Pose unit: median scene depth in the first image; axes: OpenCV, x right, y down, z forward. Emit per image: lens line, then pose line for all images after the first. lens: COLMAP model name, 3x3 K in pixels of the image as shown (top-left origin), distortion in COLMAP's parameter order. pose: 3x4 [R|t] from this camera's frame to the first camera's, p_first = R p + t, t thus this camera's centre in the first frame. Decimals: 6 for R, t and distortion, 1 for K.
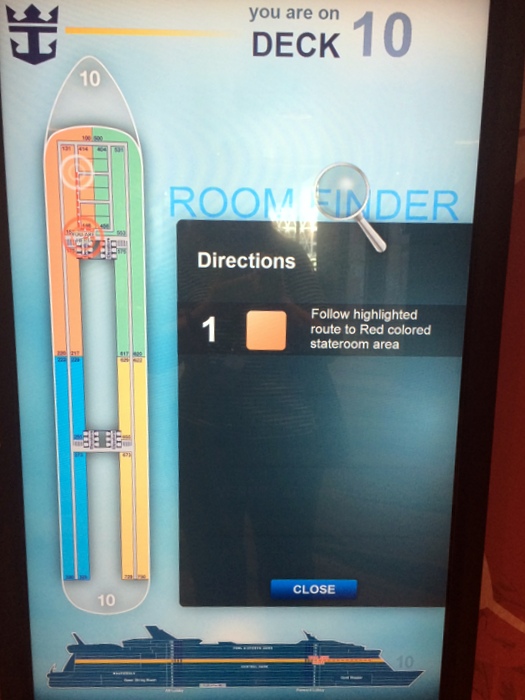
lens RADIAL K [[615.9, 0, 261.6], [0, 615.9, 348.5], [0, 0, 1]] dist [0.029326, -0.060144]
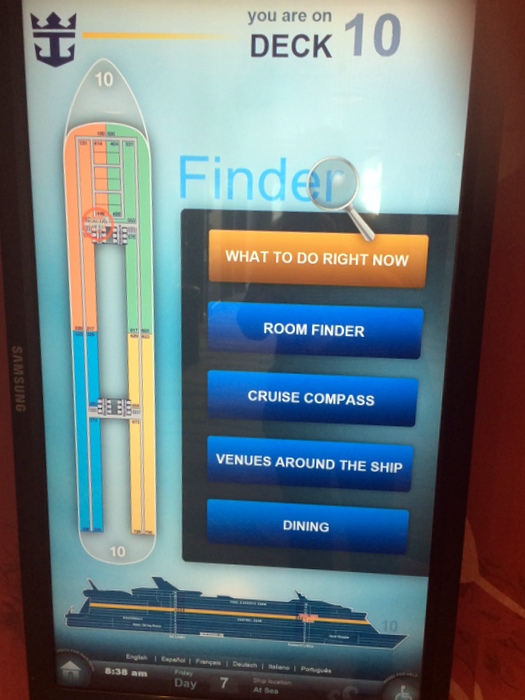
lens RADIAL K [[615.9, 0, 261.8], [0, 615.9, 350.5], [0, 0, 1]] dist [0.029326, -0.060144]
pose [[0.995615, 0.030020, -0.088592, 0.102370], [-0.027111, 0.999059, 0.033858, 0.001240], [0.089525, -0.031308, 0.995492, -0.077712]]
